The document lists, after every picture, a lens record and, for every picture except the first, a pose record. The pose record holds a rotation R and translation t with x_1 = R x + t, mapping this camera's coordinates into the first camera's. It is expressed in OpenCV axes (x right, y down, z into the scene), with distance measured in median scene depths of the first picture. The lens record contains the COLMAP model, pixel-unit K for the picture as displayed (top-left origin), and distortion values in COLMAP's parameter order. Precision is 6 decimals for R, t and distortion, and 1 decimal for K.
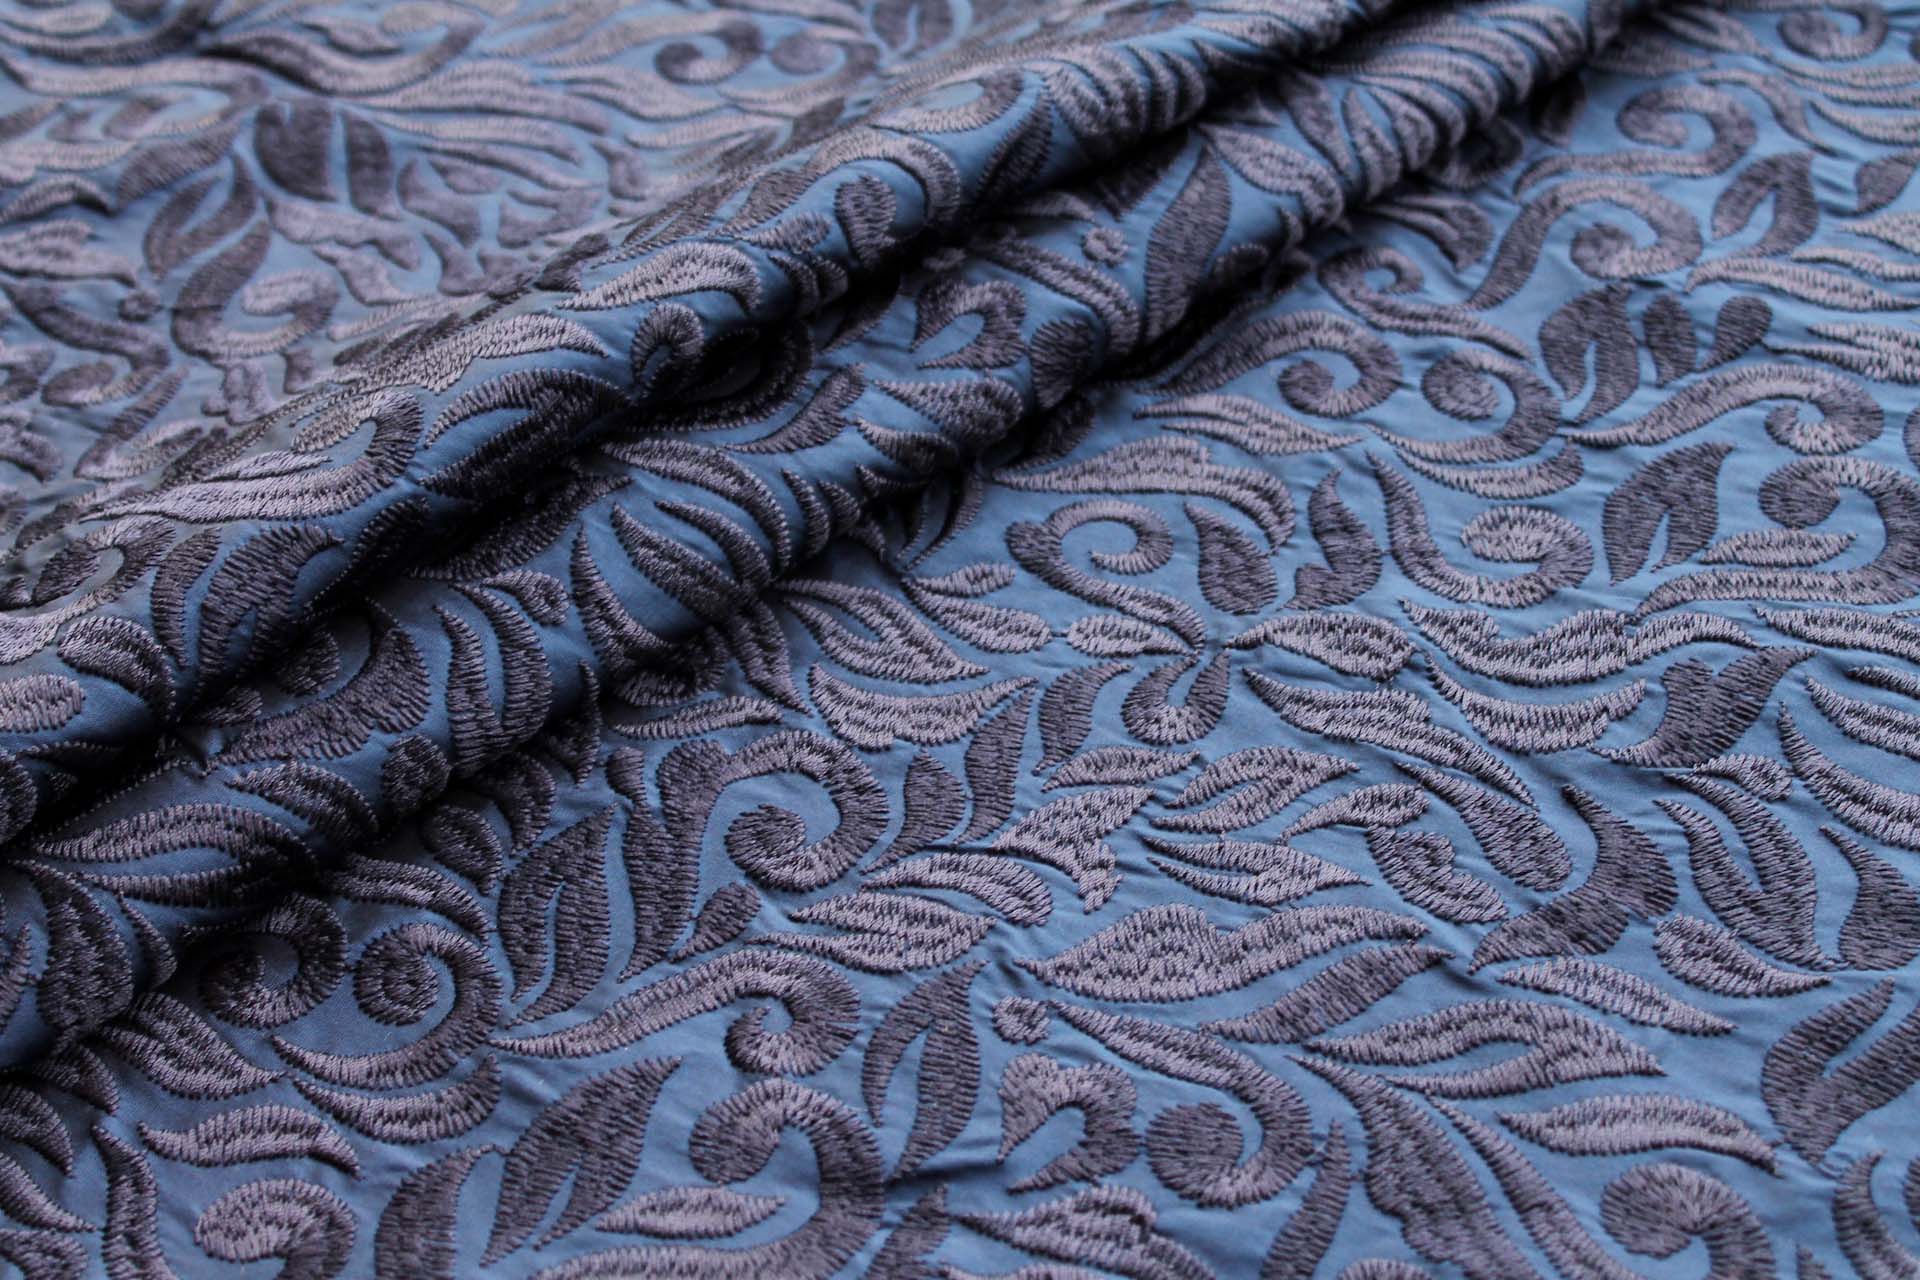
lens RADIAL K [[3120.7, 0, 960.0], [0, 3120.7, 640.0], [0, 0, 1]] dist [-0.011539, 0.089289]
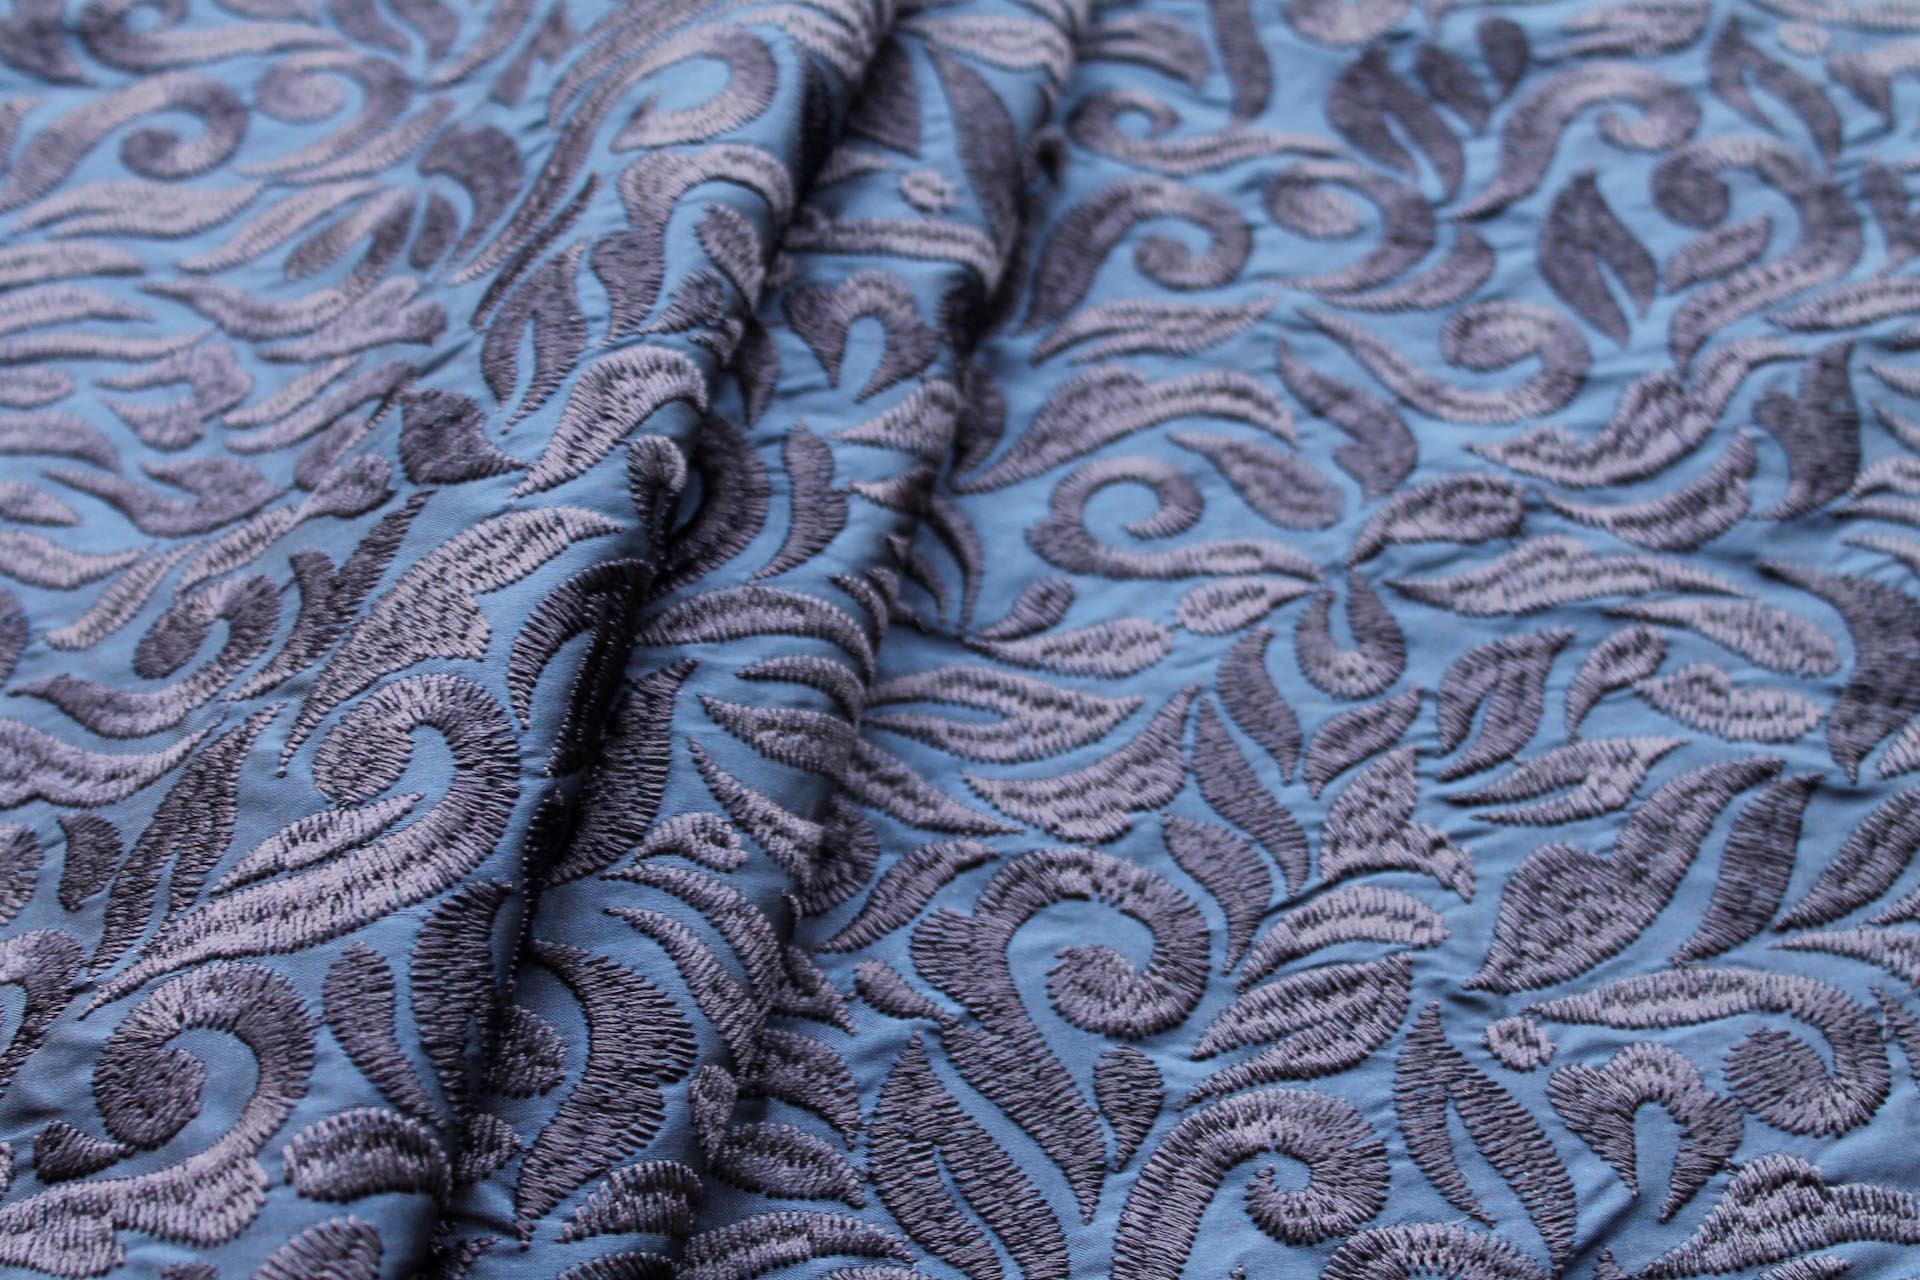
lens RADIAL K [[3091.8, 0, 960.0], [0, 3091.8, 640.0], [0, 0, 1]] dist [0.034982, -0.060381]
pose [[0.804184, -0.396696, 0.442630, -0.413391], [0.356261, 0.917798, 0.175287, -0.176871], [-0.475780, 0.016729, 0.879405, 0.277752]]
